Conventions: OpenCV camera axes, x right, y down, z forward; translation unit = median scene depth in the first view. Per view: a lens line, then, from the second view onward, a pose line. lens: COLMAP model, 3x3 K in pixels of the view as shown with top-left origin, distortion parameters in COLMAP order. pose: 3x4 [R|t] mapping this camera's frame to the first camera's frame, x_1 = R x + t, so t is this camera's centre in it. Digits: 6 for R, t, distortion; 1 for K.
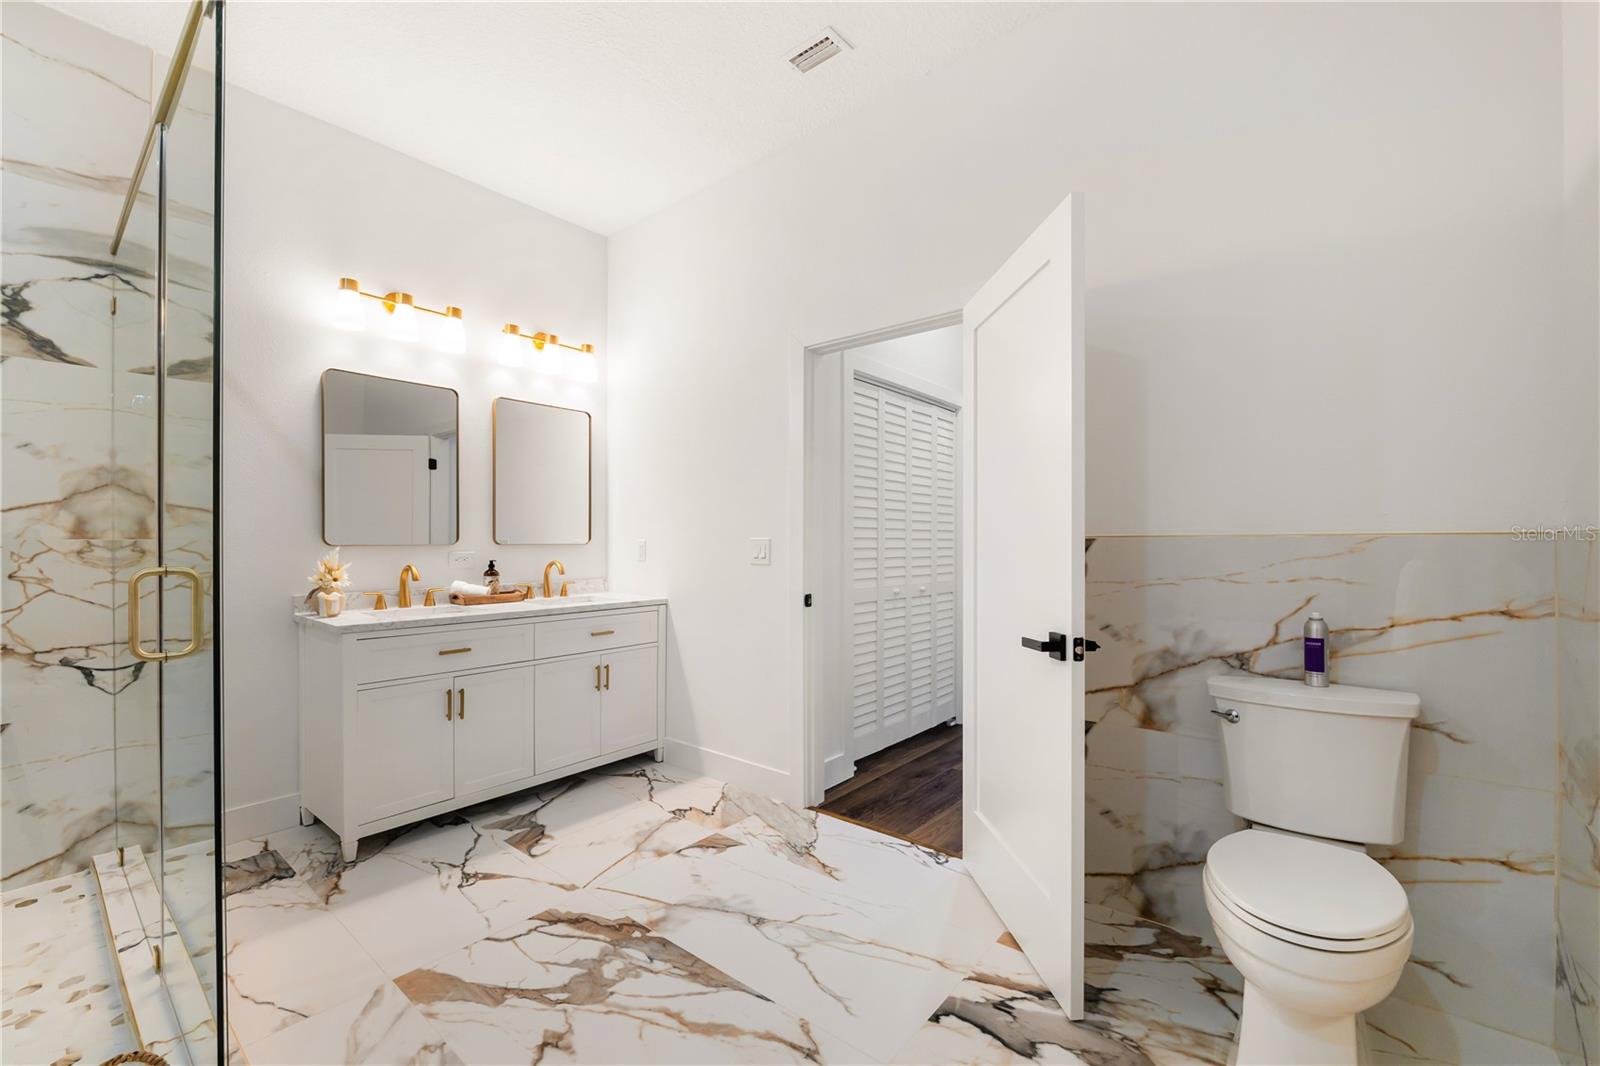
lens RADIAL K [[658.9, 0, 828.2], [0, 658.9, 548.8], [0, 0, 1]] dist [-0.000240, 0.000541]
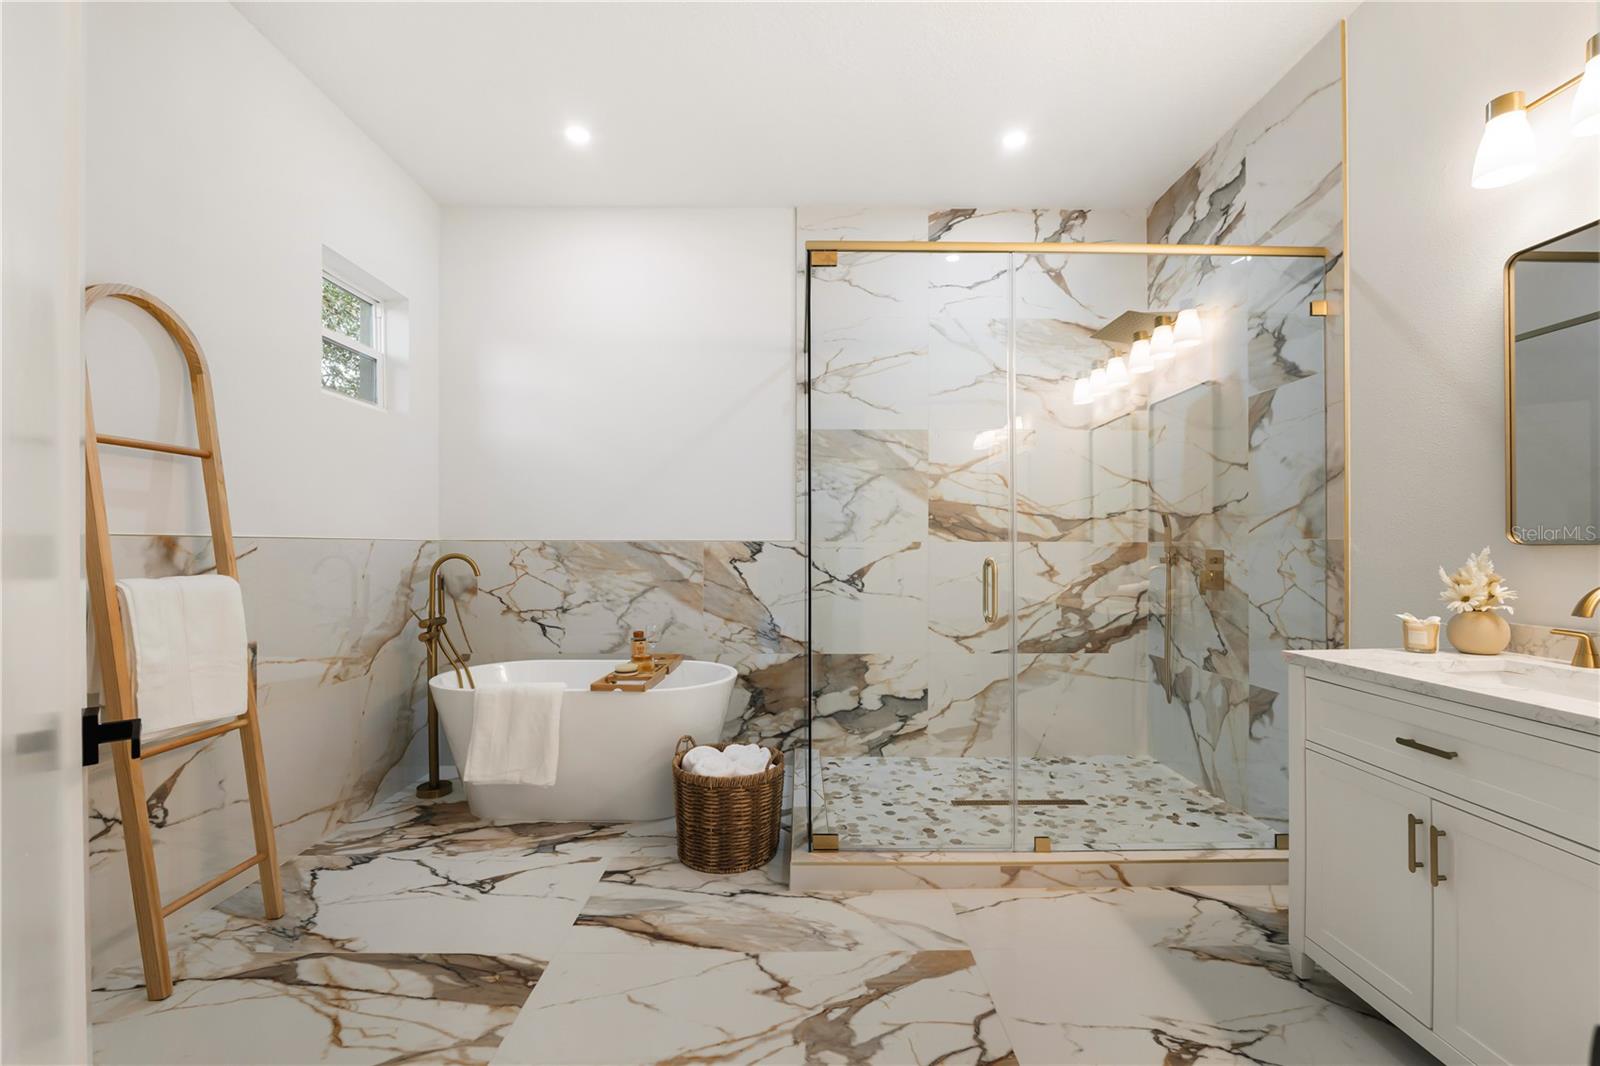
lens RADIAL K [[658.9, 0, 807.0], [0, 658.9, 551.7], [0, 0, 1]] dist [-0.000240, 0.000541]
pose [[-0.784468, 0.008781, -0.620108, 0.171261], [0.001475, 0.999923, 0.012293, -0.008768], [0.620168, 0.008728, -0.784420, 1.361372]]
